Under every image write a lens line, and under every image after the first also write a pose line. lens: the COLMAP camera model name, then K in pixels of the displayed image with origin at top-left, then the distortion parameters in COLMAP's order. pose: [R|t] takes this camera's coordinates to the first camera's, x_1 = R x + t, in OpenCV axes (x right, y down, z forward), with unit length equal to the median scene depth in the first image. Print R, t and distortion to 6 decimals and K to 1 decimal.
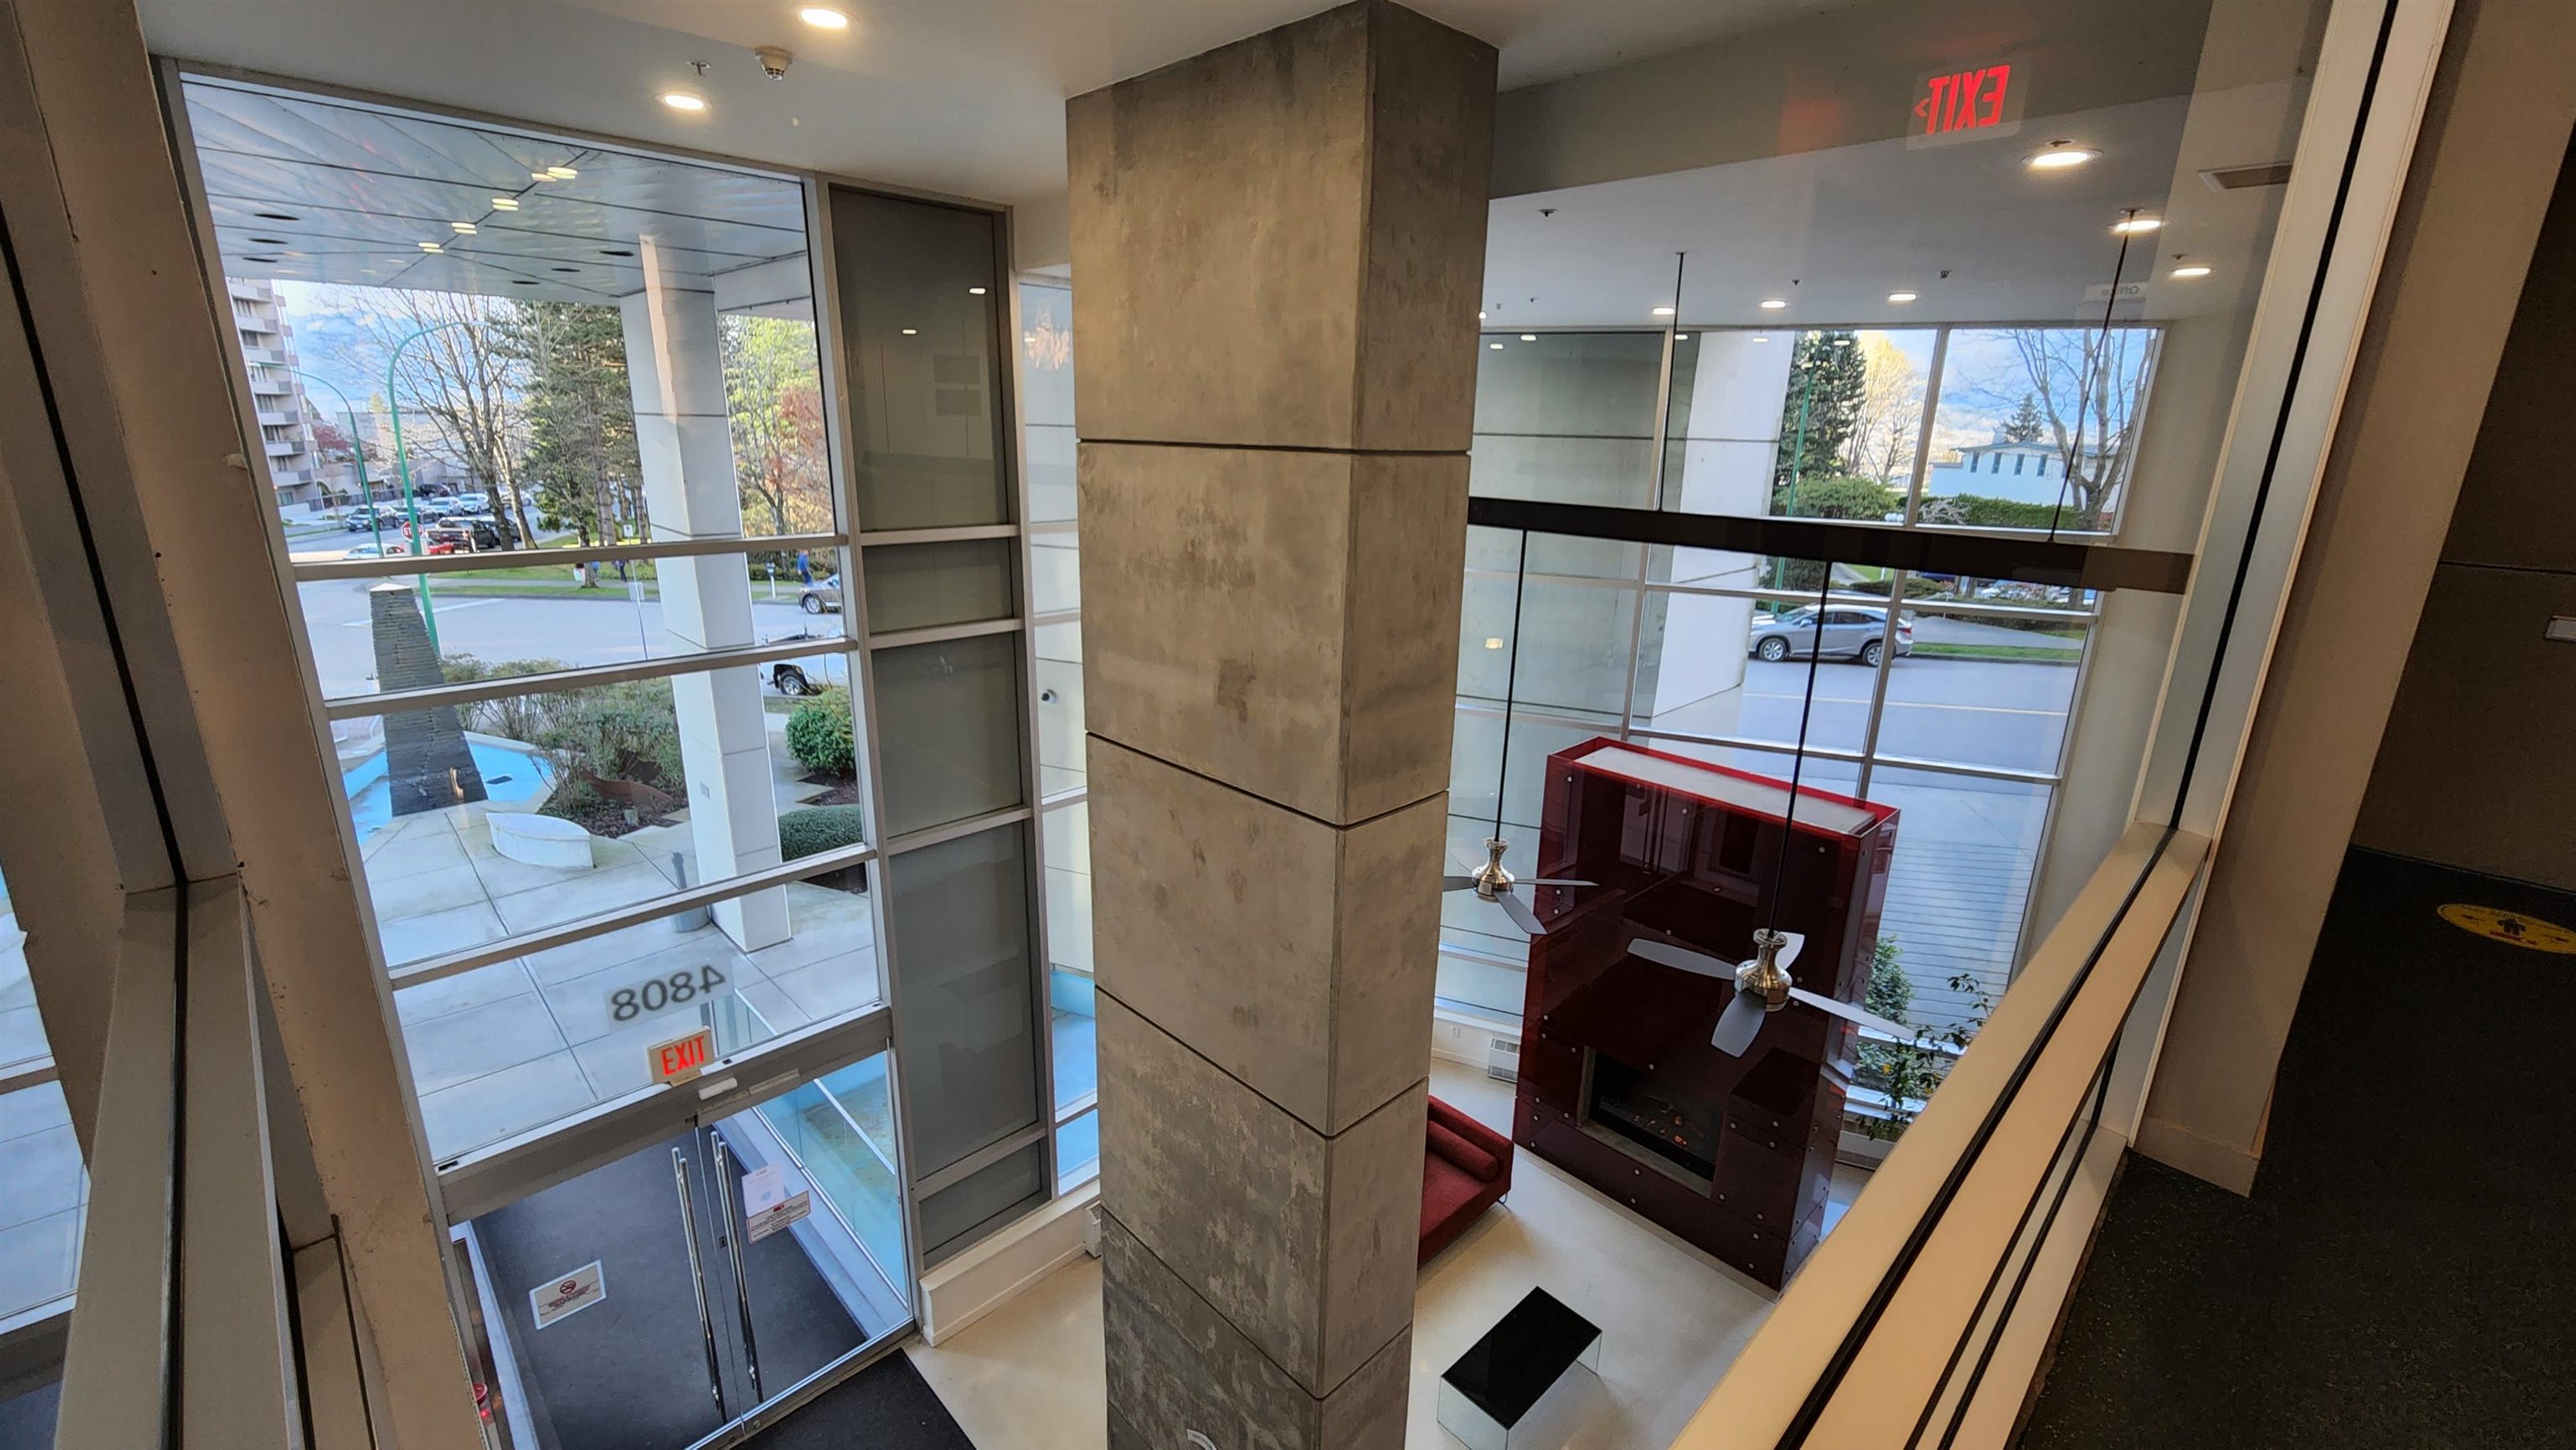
lens RADIAL K [[1055.7, 0, 1288.4], [0, 1055.7, 716.8], [0, 0, 1]] dist [-0.001905, -0.001563]
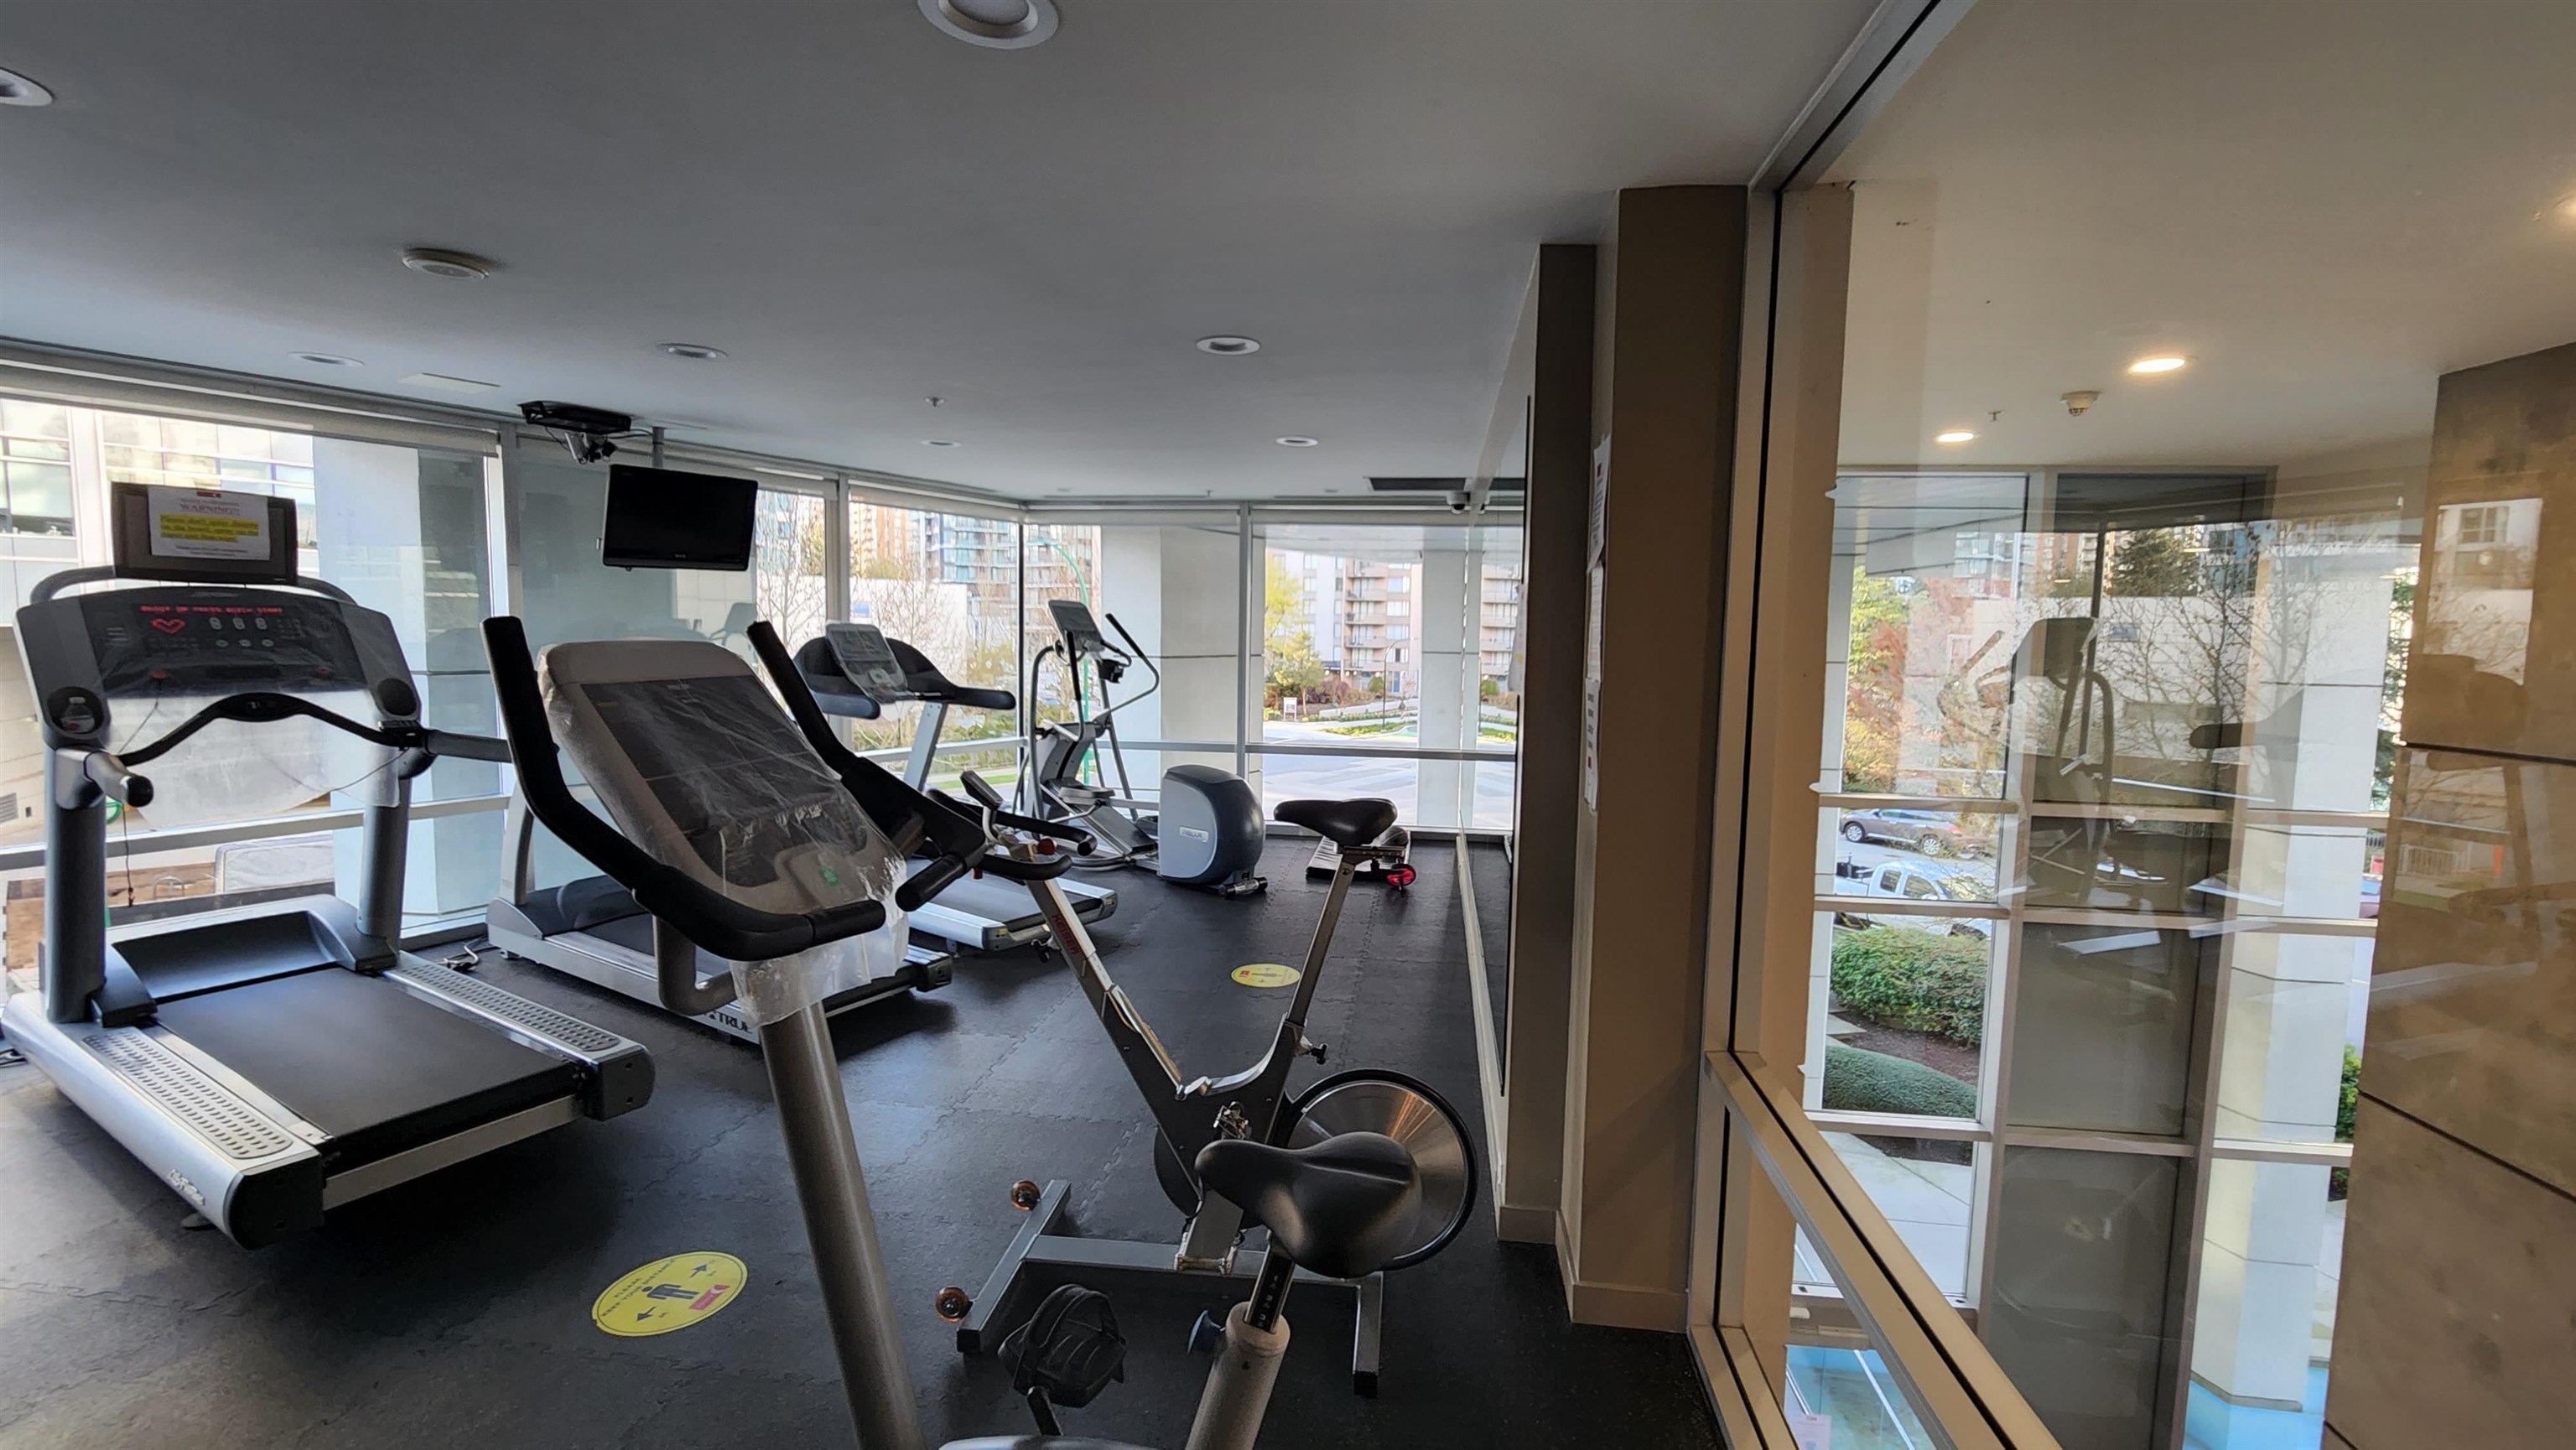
lens RADIAL K [[1055.7, 0, 1282.2], [0, 1055.7, 716.0], [0, 0, 1]] dist [-0.001905, -0.001563]
pose [[0.616381, 0.057591, -0.785339, -0.061942], [-0.215024, 0.971729, -0.097504, -0.006836], [0.757522, 0.228966, 0.611339, -0.128084]]
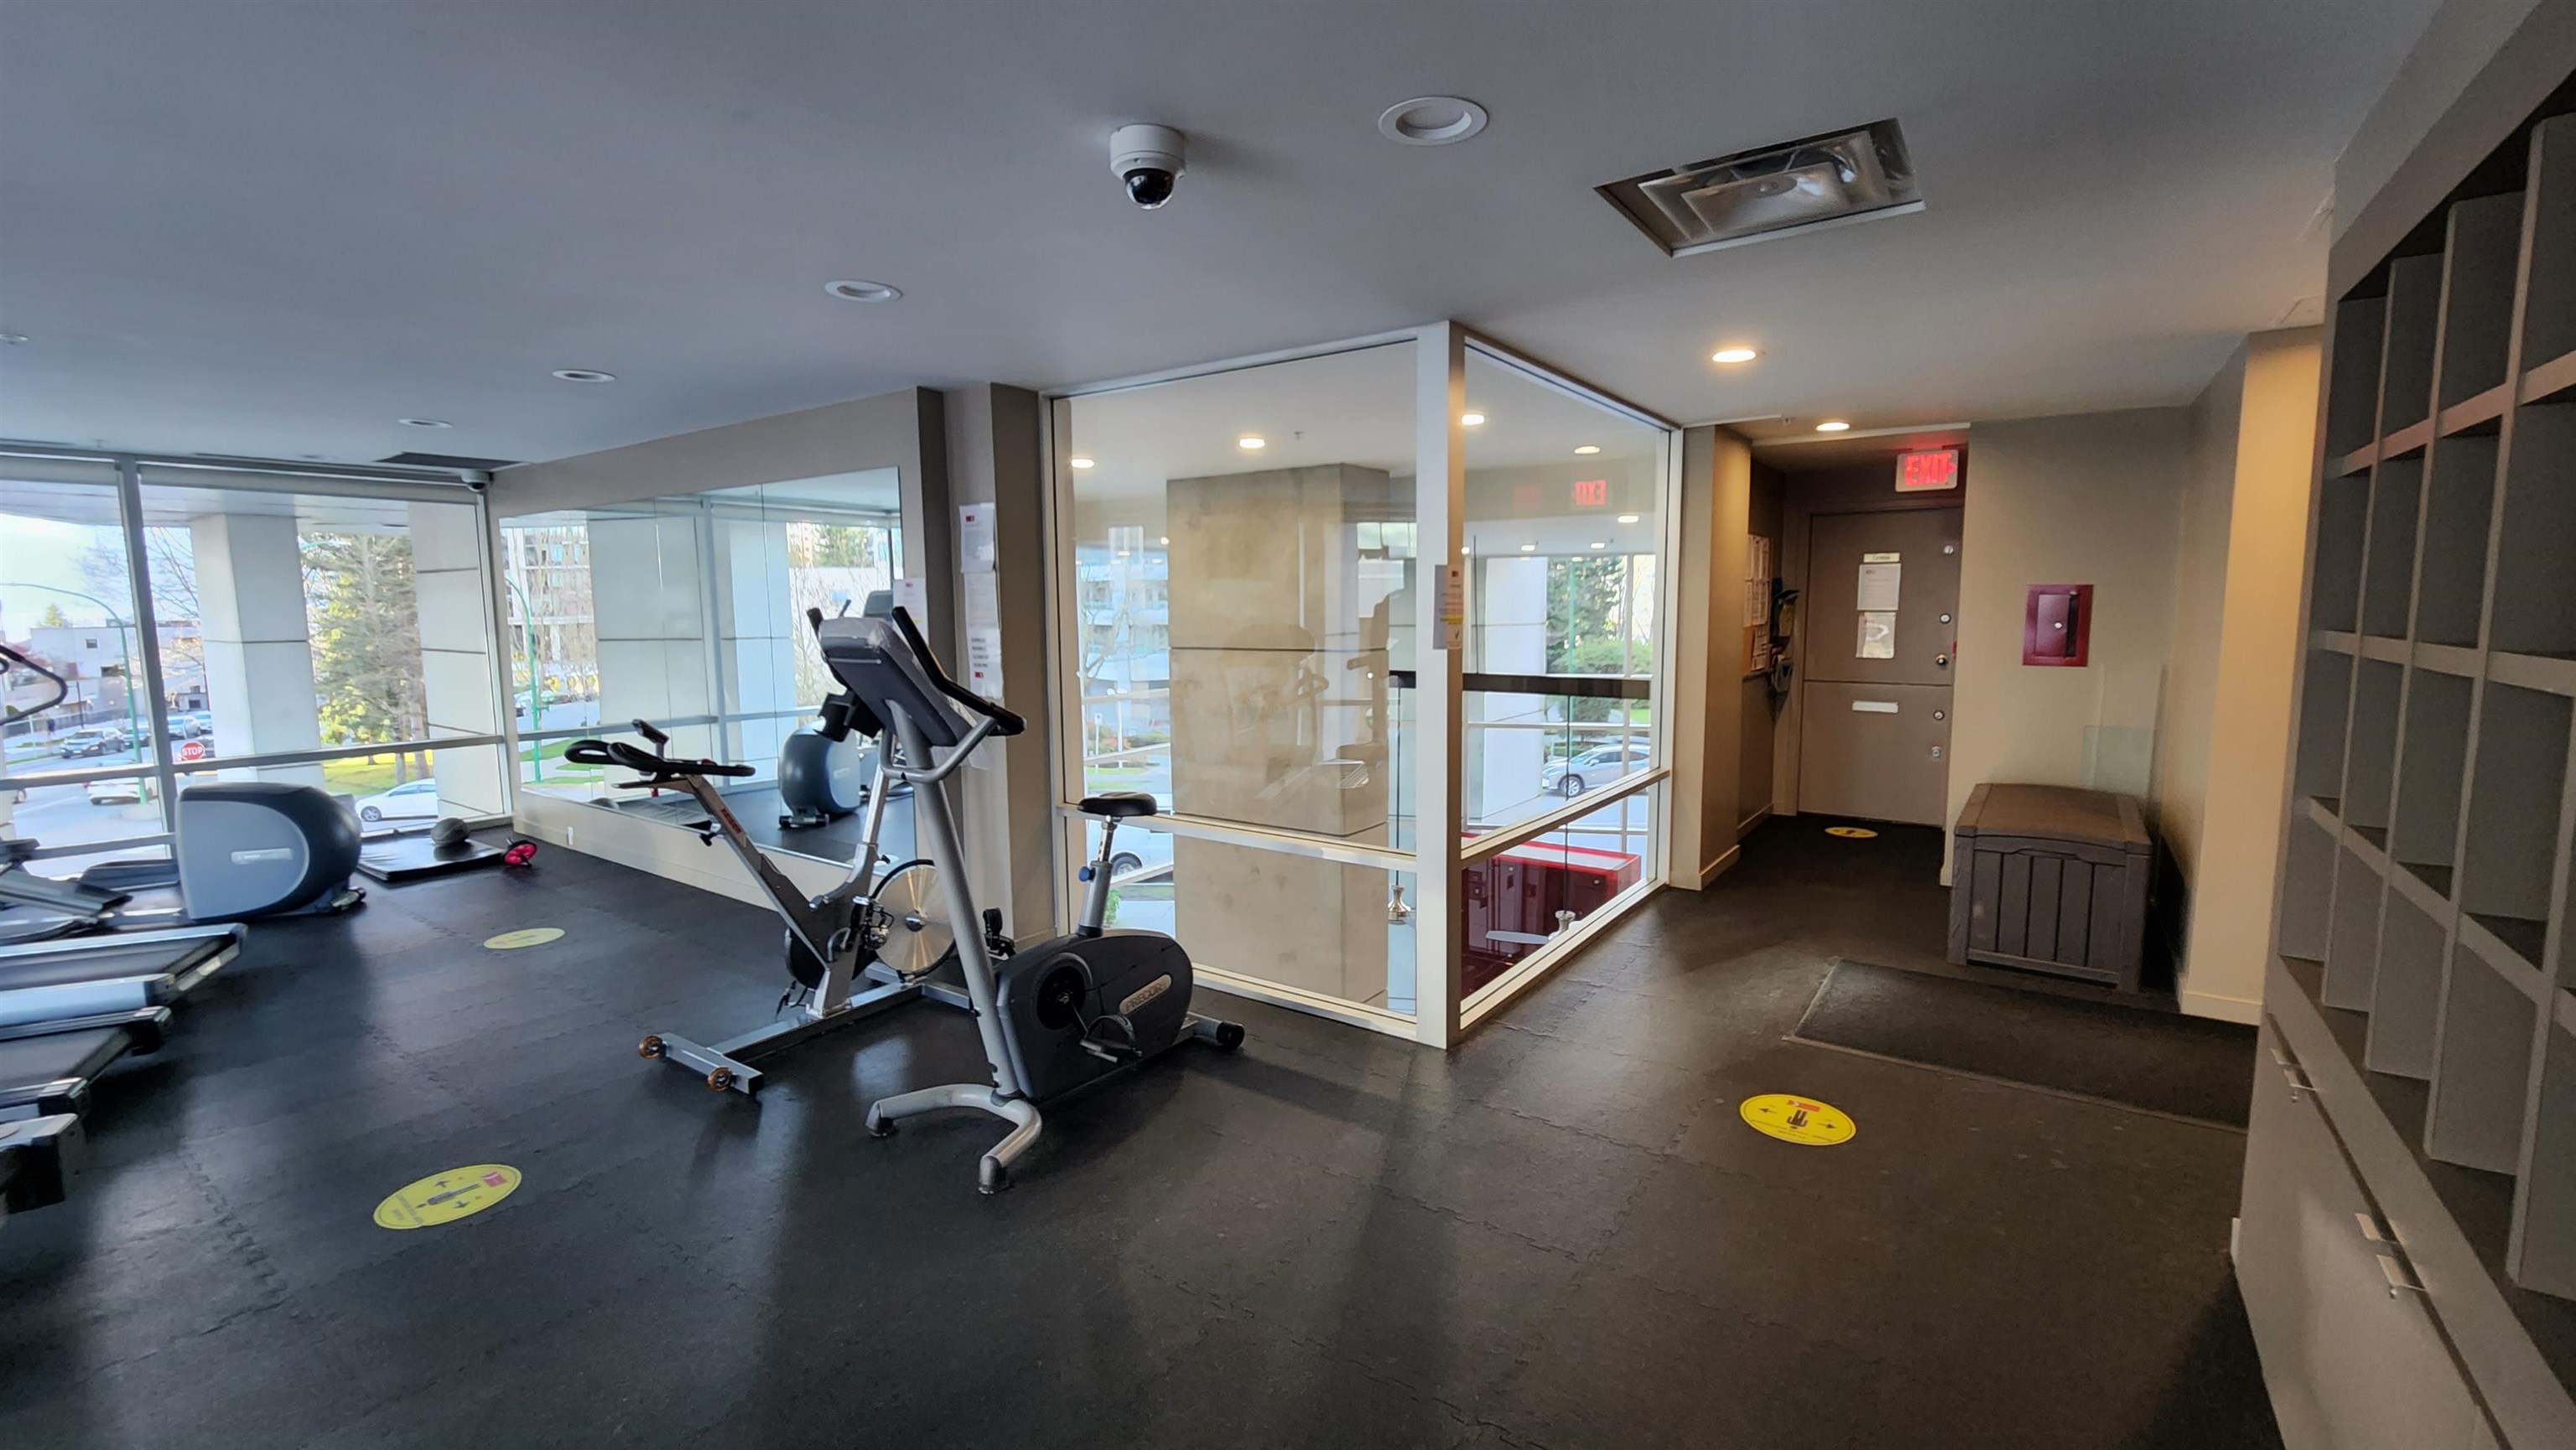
lens RADIAL K [[1055.7, 0, 1283.7], [0, 1055.7, 715.6], [0, 0, 1]] dist [-0.001905, -0.001563]
pose [[0.985474, -0.047523, 0.163041, -0.207194], [0.073764, 0.984539, -0.158878, 0.105394], [-0.152969, 0.168596, 0.973743, -0.528802]]
